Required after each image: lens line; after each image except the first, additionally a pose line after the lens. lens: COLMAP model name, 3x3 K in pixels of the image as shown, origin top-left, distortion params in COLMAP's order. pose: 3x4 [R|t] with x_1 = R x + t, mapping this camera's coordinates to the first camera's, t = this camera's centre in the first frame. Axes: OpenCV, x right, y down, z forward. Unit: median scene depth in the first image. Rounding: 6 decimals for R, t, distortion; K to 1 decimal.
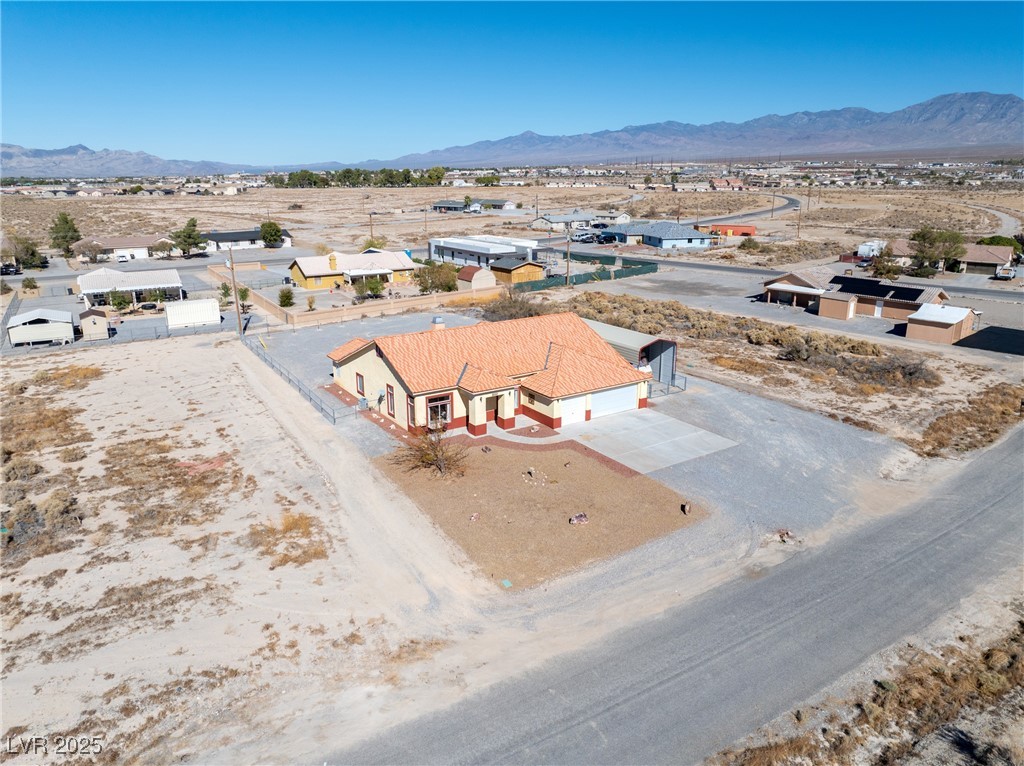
lens RADIAL K [[718.5, 0, 512.0], [0, 718.5, 383.0], [0, 0, 1]] dist [-0.042108, 0.003135]
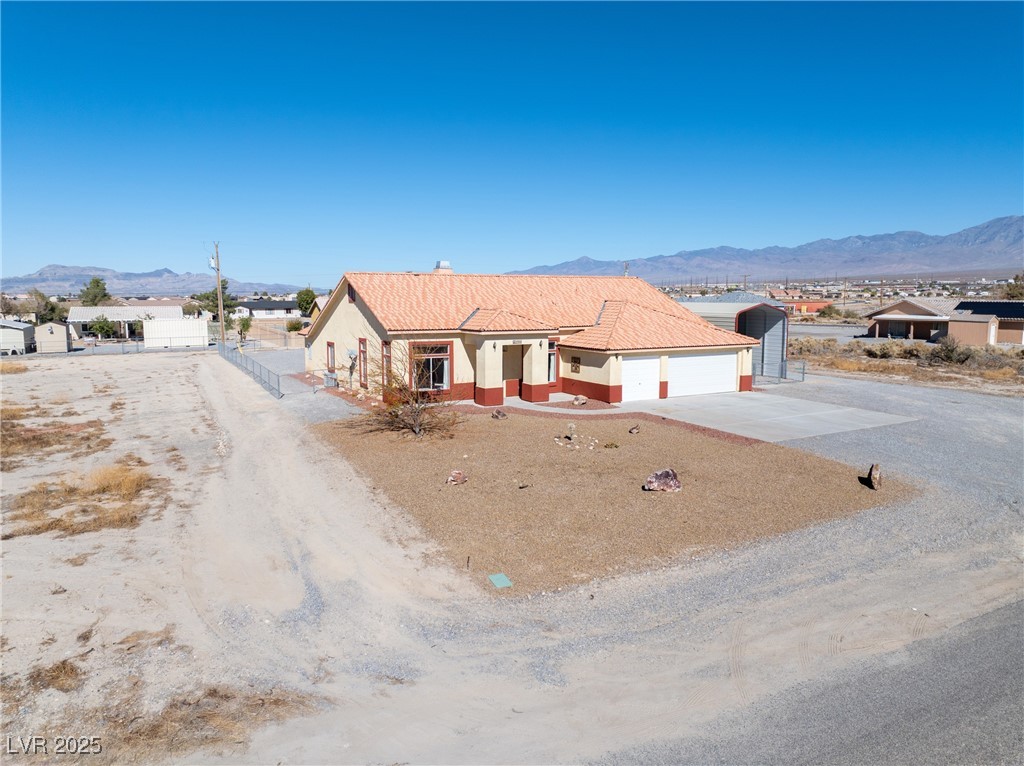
lens RADIAL K [[718.5, 0, 512.0], [0, 718.5, 383.0], [0, 0, 1]] dist [-0.042108, 0.003135]
pose [[0.996986, 0.008367, -0.077132, 0.022396], [-0.020838, 0.986517, -0.162330, 0.165177], [0.074734, 0.163448, 0.983717, 0.399712]]
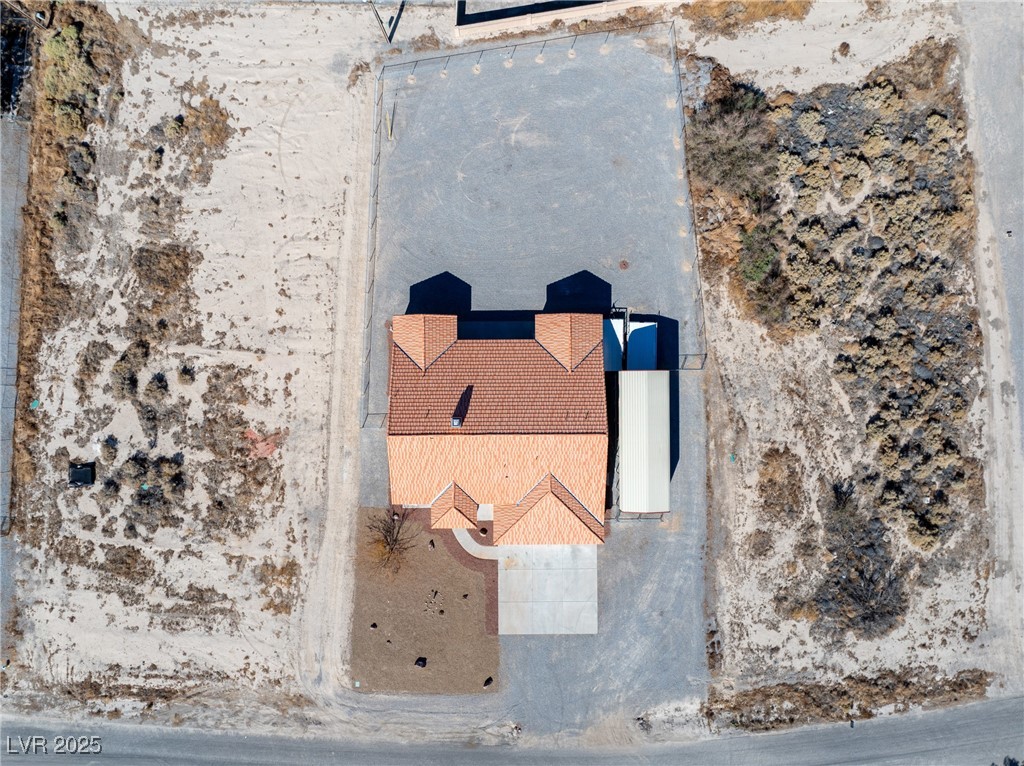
lens RADIAL K [[718.5, 0, 512.0], [0, 718.5, 383.0], [0, 0, 1]] dist [-0.042108, 0.003135]
pose [[0.832041, 0.554675, -0.006515, -0.072376], [-0.159144, 0.249941, 0.955093, -1.351524], [0.531395, -0.793640, 0.296235, 0.927638]]
